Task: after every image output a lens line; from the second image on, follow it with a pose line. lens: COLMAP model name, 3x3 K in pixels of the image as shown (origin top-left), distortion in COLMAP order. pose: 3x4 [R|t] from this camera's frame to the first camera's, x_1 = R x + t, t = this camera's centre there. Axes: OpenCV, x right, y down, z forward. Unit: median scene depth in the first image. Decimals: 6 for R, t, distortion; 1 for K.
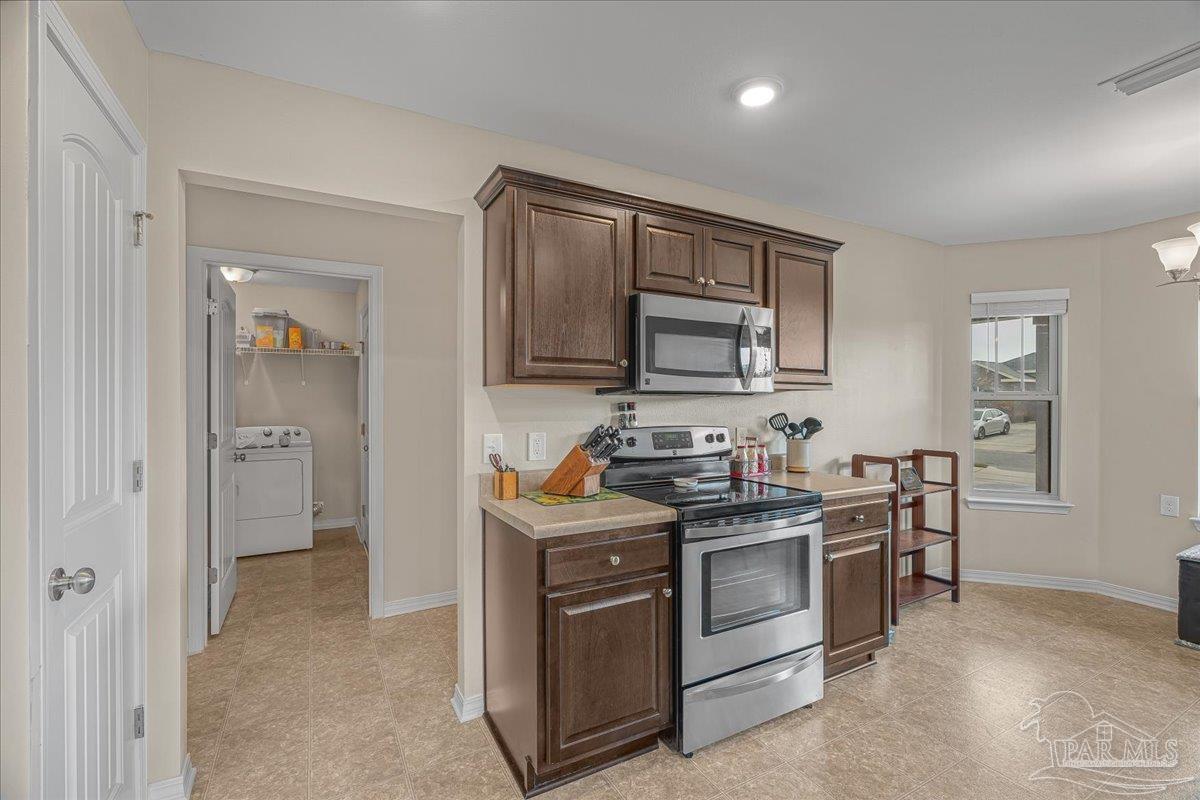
lens RADIAL K [[523.6, 0, 604.2], [0, 523.6, 401.7], [0, 0, 1]] dist [-0.002776, 0.000814]
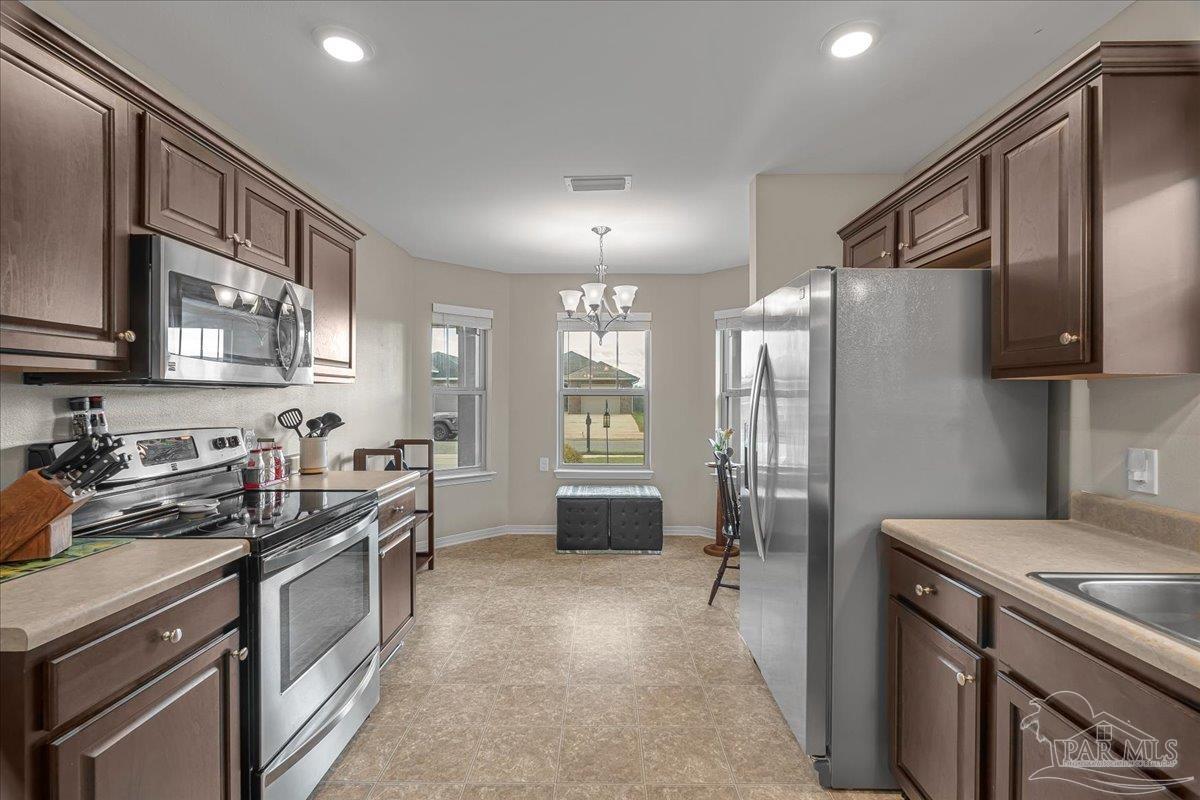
lens RADIAL K [[523.6, 0, 599.9], [0, 523.6, 394.5], [0, 0, 1]] dist [-0.002776, 0.000814]
pose [[0.496592, 0.002133, 0.867982, -0.178815], [-0.000827, 0.999998, -0.001984, -0.000408], [-0.867984, 0.000267, 0.496592, 0.129884]]
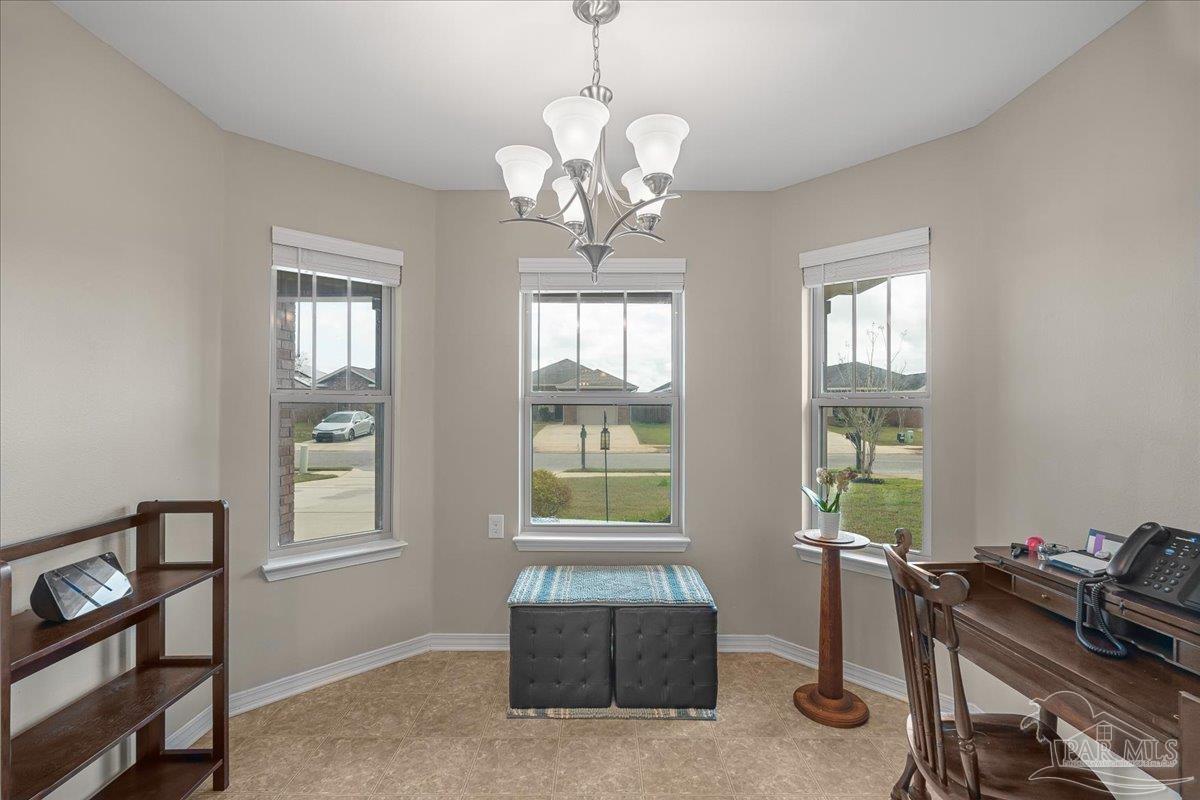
lens RADIAL K [[523.6, 0, 601.6], [0, 523.6, 401.2], [0, 0, 1]] dist [-0.002776, 0.000814]
pose [[0.488644, 0.004877, 0.872470, 0.494778], [0.000591, 0.999982, -0.005920, -0.000388], [-0.872483, 0.003409, 0.488632, 0.510294]]
